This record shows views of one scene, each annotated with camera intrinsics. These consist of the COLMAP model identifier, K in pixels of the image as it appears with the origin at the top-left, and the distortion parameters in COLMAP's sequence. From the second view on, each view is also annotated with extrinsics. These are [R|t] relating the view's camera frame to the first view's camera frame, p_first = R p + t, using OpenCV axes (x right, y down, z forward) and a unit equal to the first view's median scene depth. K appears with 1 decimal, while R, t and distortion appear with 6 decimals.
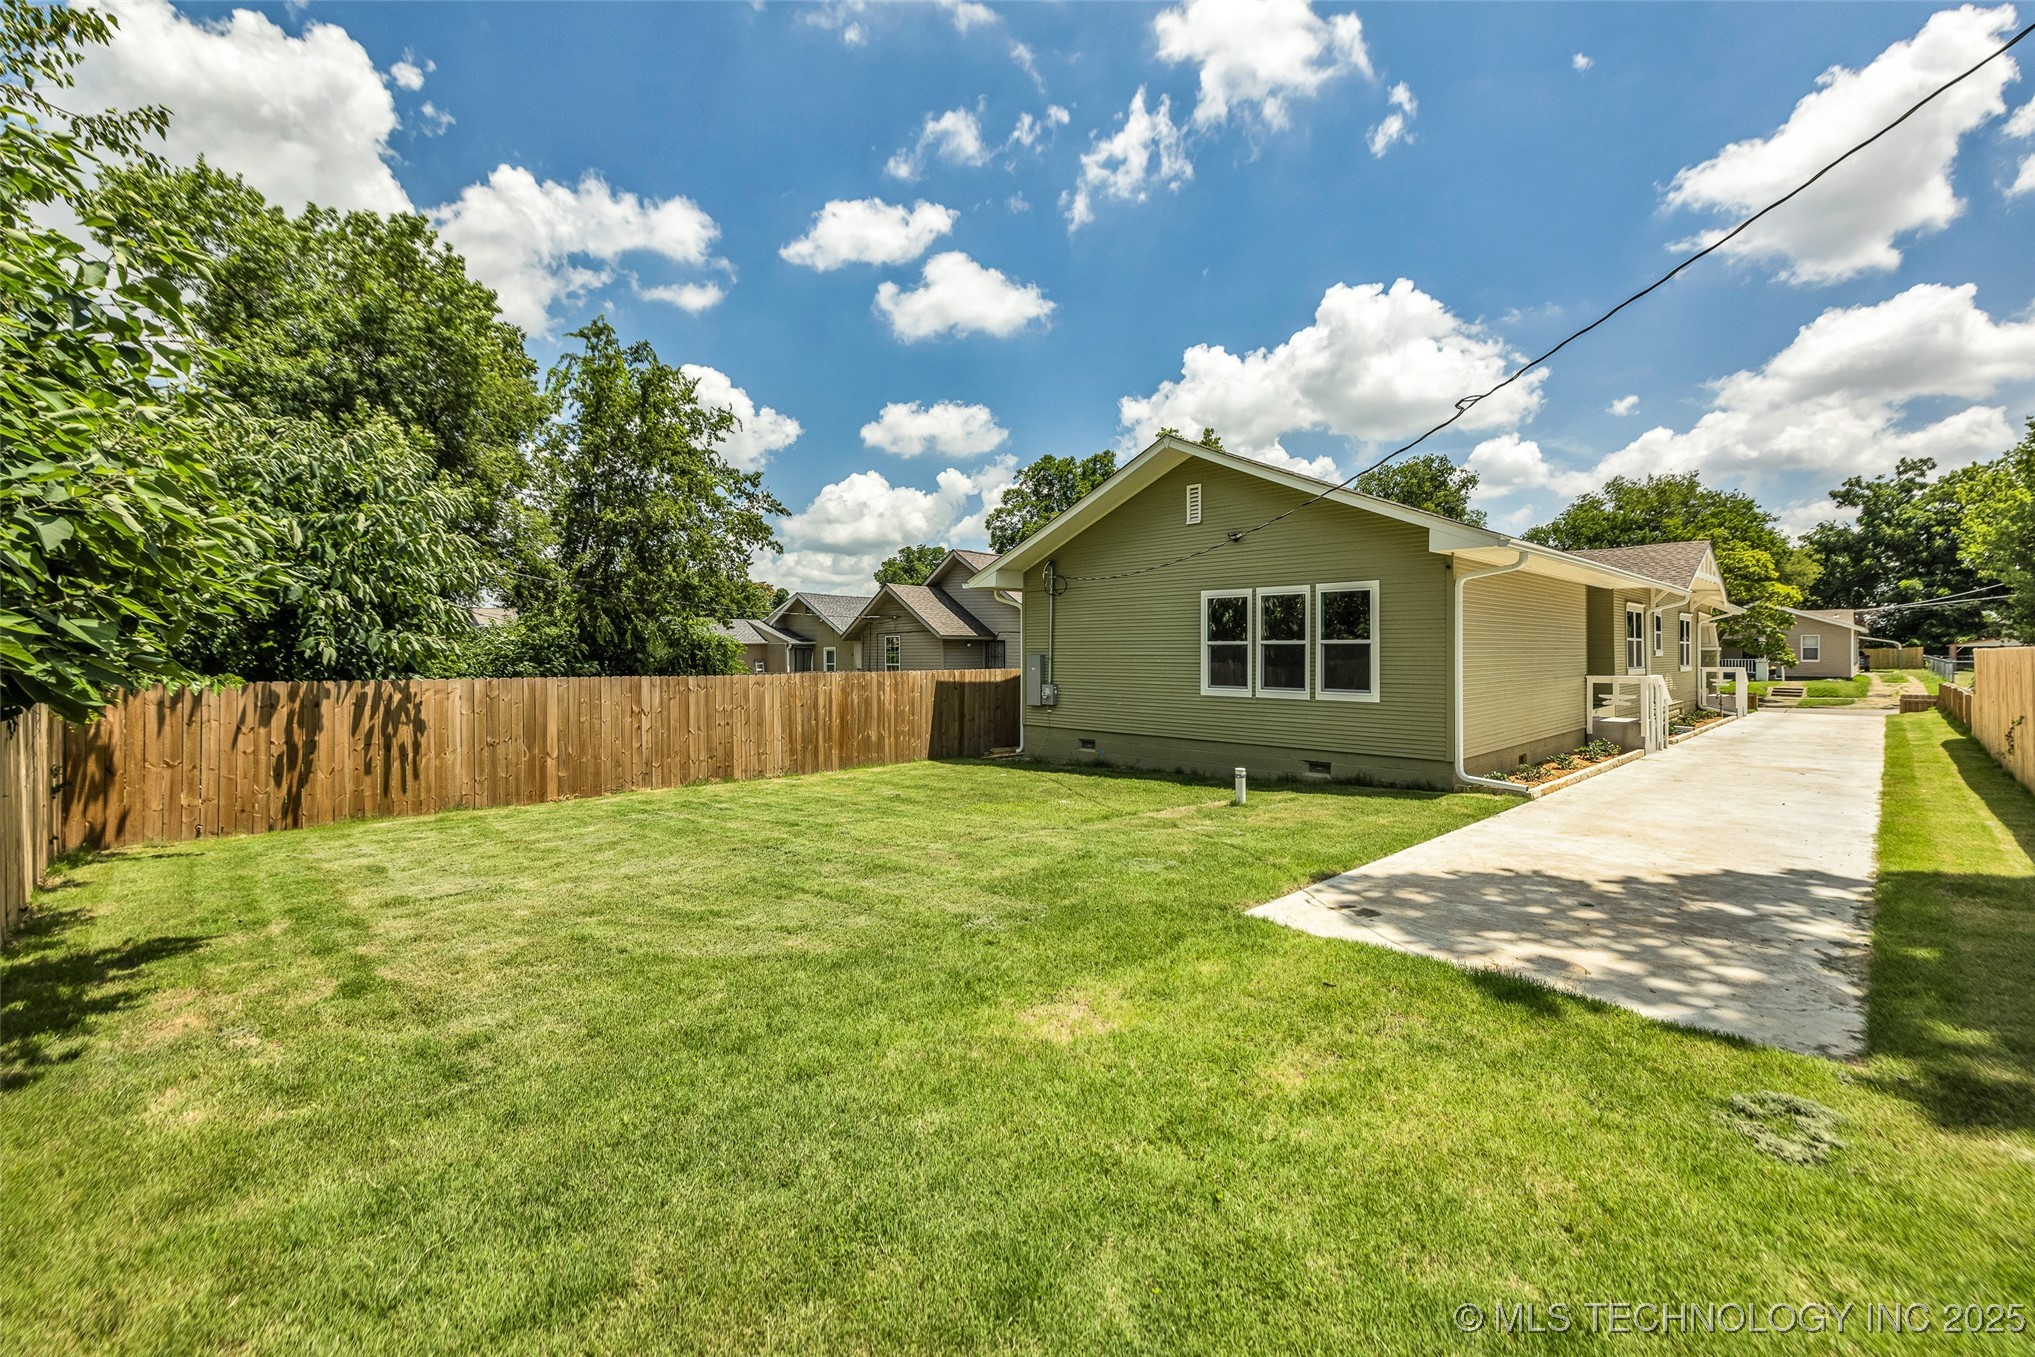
lens RADIAL K [[862.5, 0, 1018.4], [0, 862.5, 646.6], [0, 0, 1]] dist [-0.002362, 0.000604]
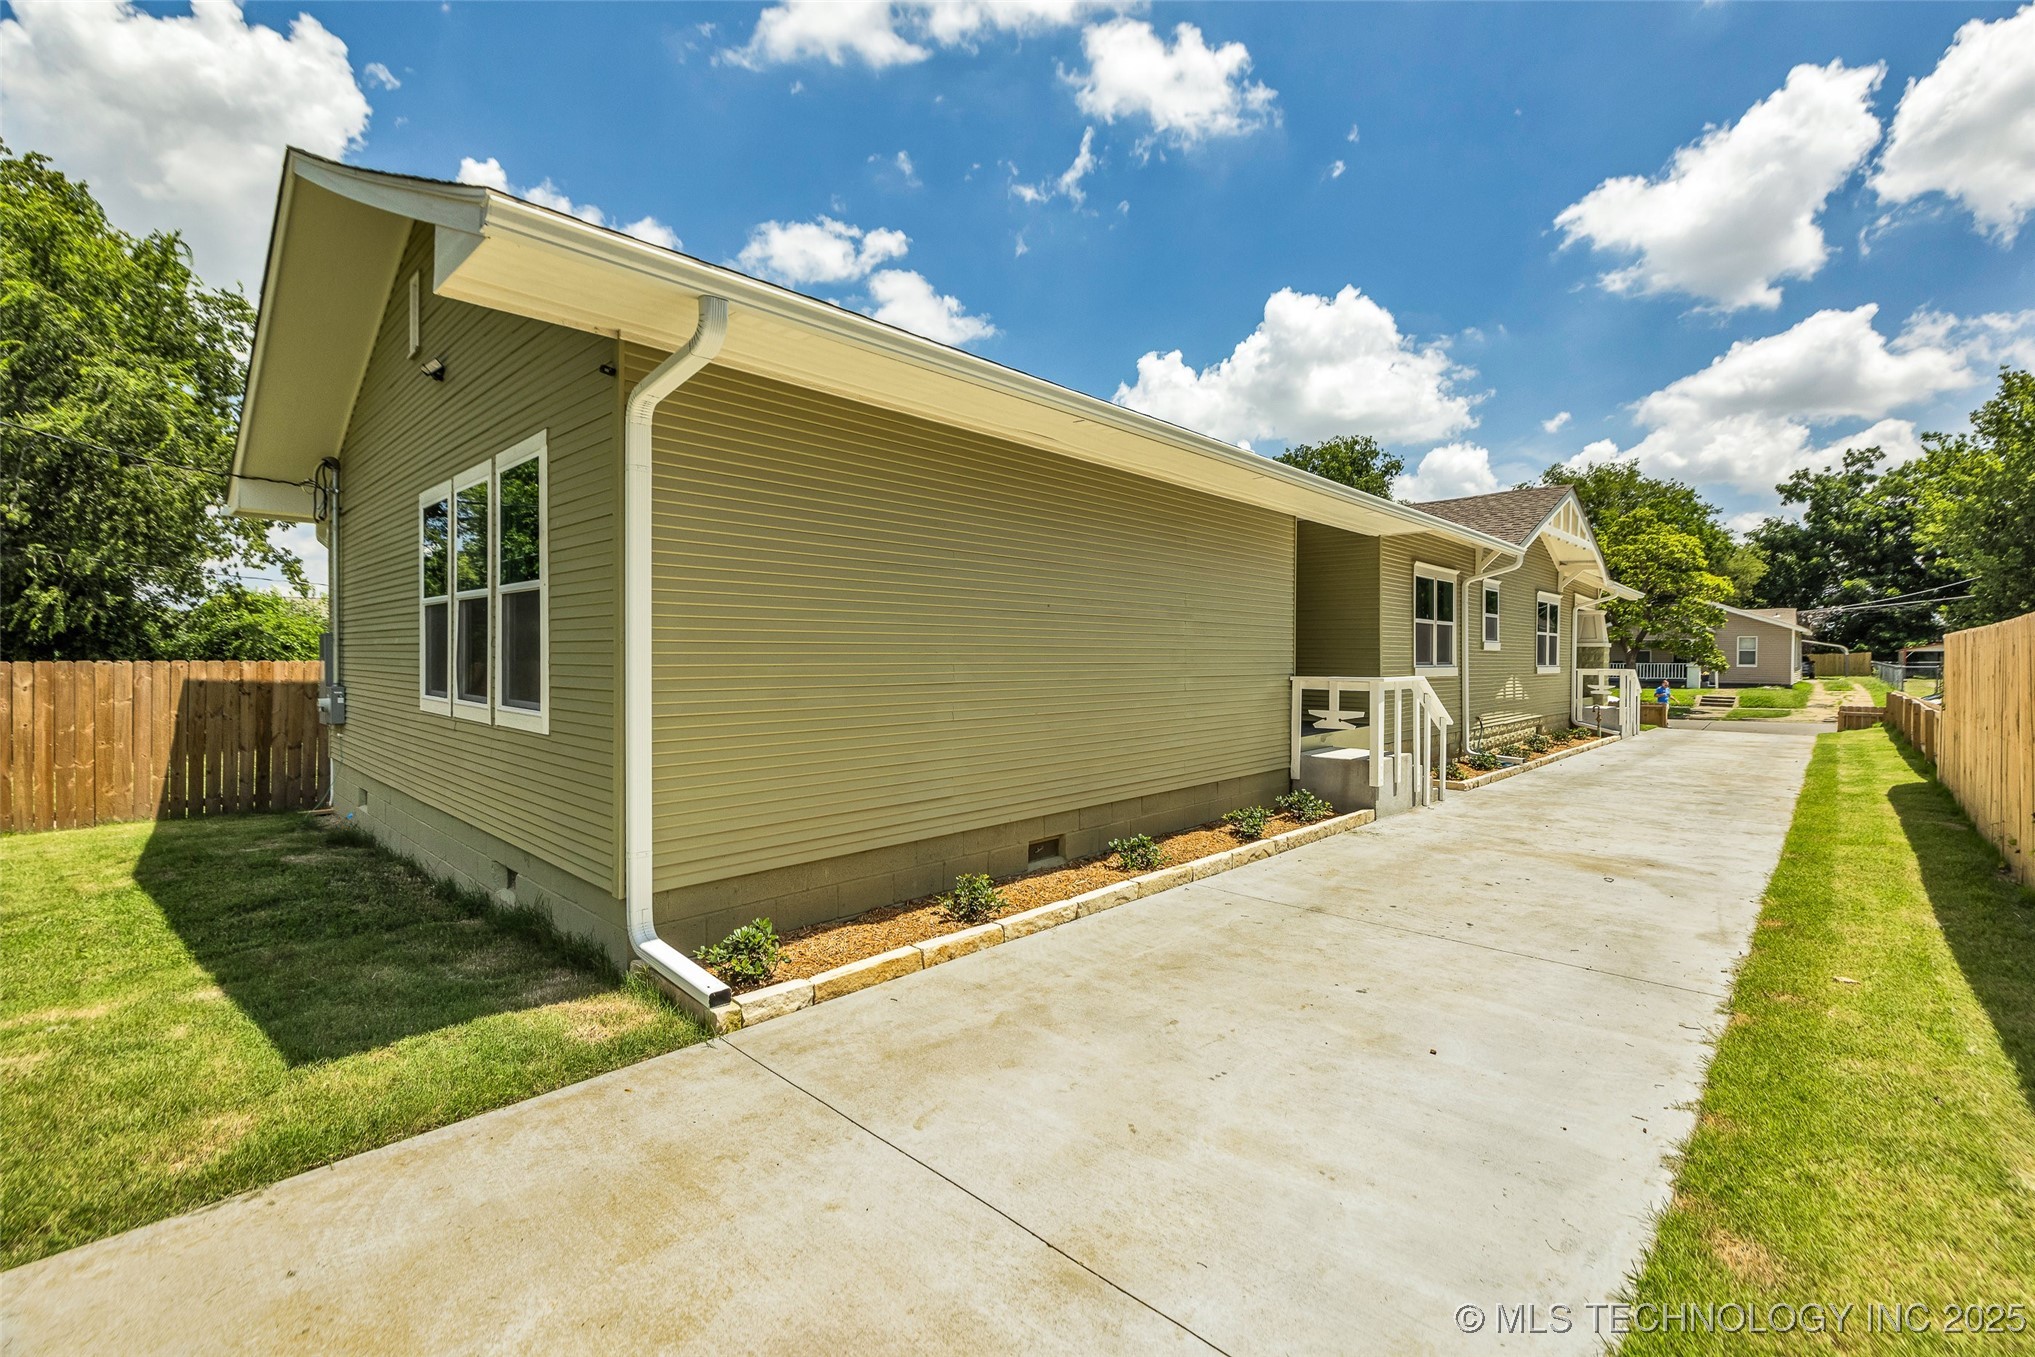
lens RADIAL K [[861.1, 0, 1015.8], [0, 861.1, 663.8], [0, 0, 1]] dist [-0.037753, 0.013780]
pose [[0.999874, 0.004944, 0.015096, 0.158368], [-0.005160, 0.999884, 0.014296, 0.006178], [-0.015023, -0.014372, 0.999784, 0.148375]]
